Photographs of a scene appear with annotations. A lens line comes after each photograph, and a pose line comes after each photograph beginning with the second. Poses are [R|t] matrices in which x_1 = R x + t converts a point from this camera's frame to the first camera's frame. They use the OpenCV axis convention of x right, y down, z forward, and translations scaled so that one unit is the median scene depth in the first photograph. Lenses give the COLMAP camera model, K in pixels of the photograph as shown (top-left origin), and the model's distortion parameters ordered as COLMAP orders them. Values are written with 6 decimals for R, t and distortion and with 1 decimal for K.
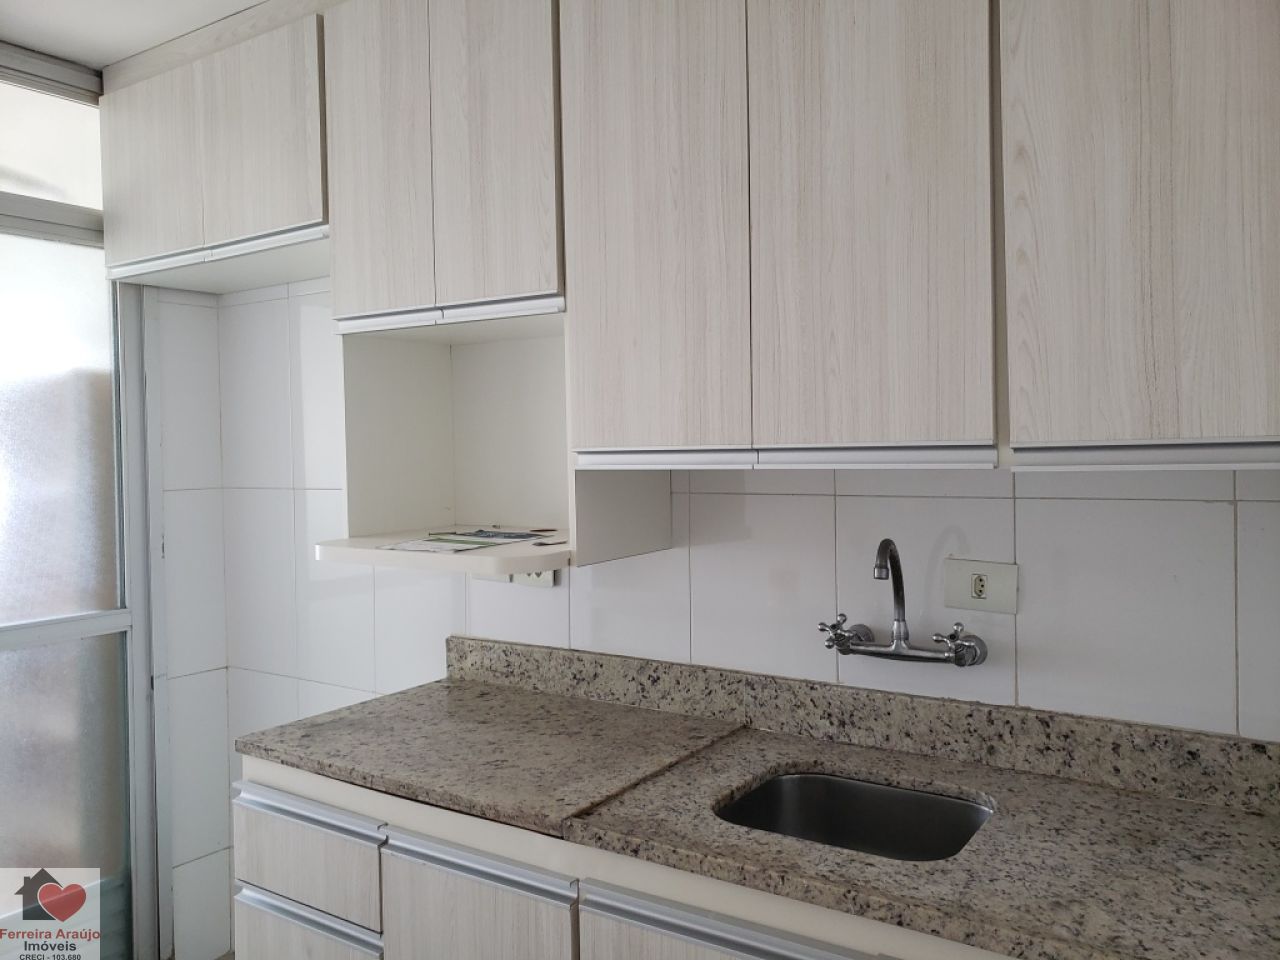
lens RADIAL K [[1009.4, 0, 646.2], [0, 1009.4, 455.1], [0, 0, 1]] dist [0.005615, 0.019227]
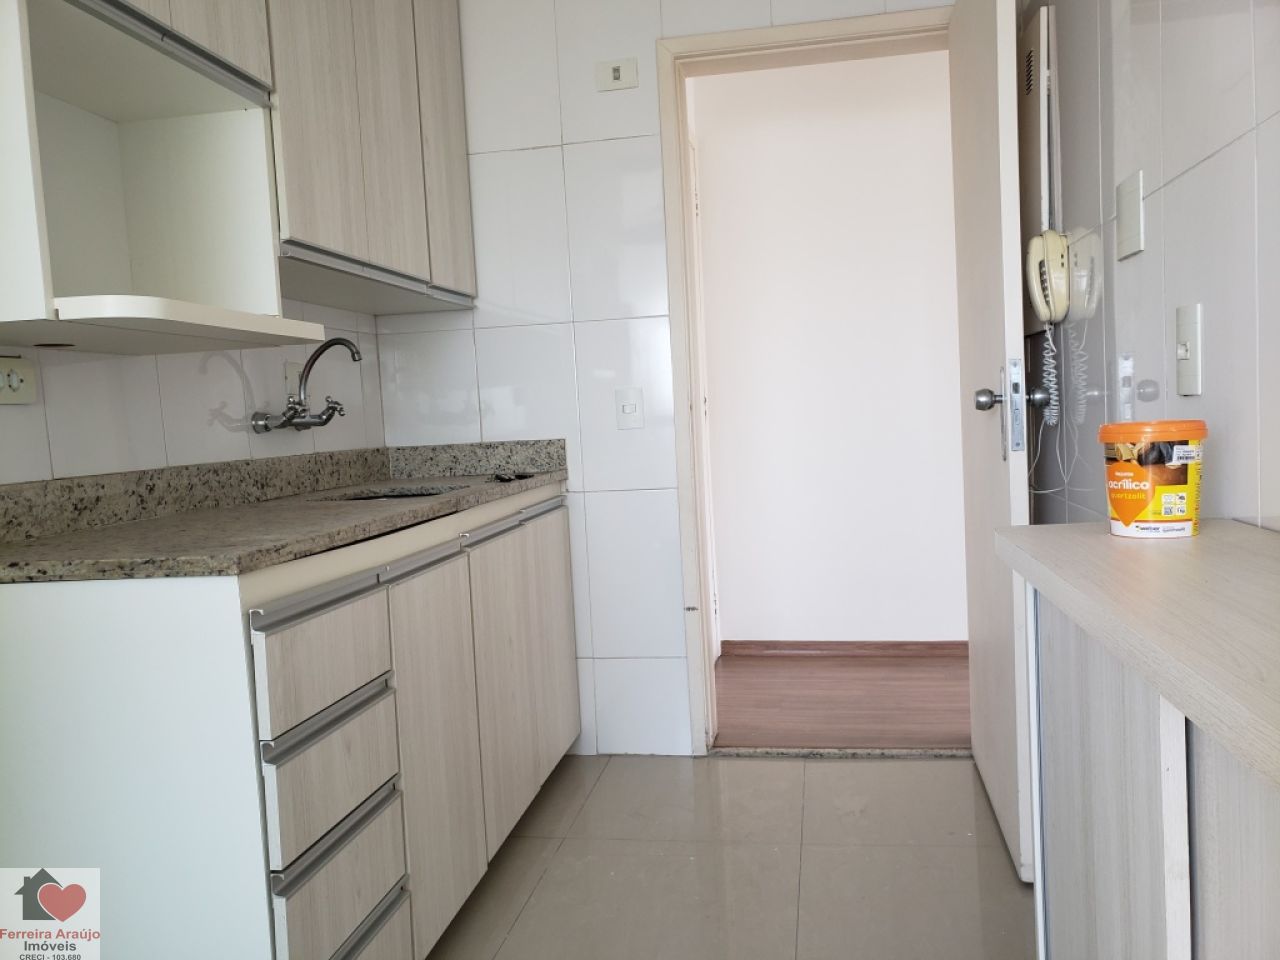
lens RADIAL K [[1009.4, 0, 652.9], [0, 1009.4, 491.0], [0, 0, 1]] dist [0.005615, 0.019227]
pose [[-0.412358, -0.029057, 0.910559, -1.197032], [0.078453, 0.994646, 0.067268, 0.216602], [-0.907638, 0.099174, -0.407870, 1.049377]]
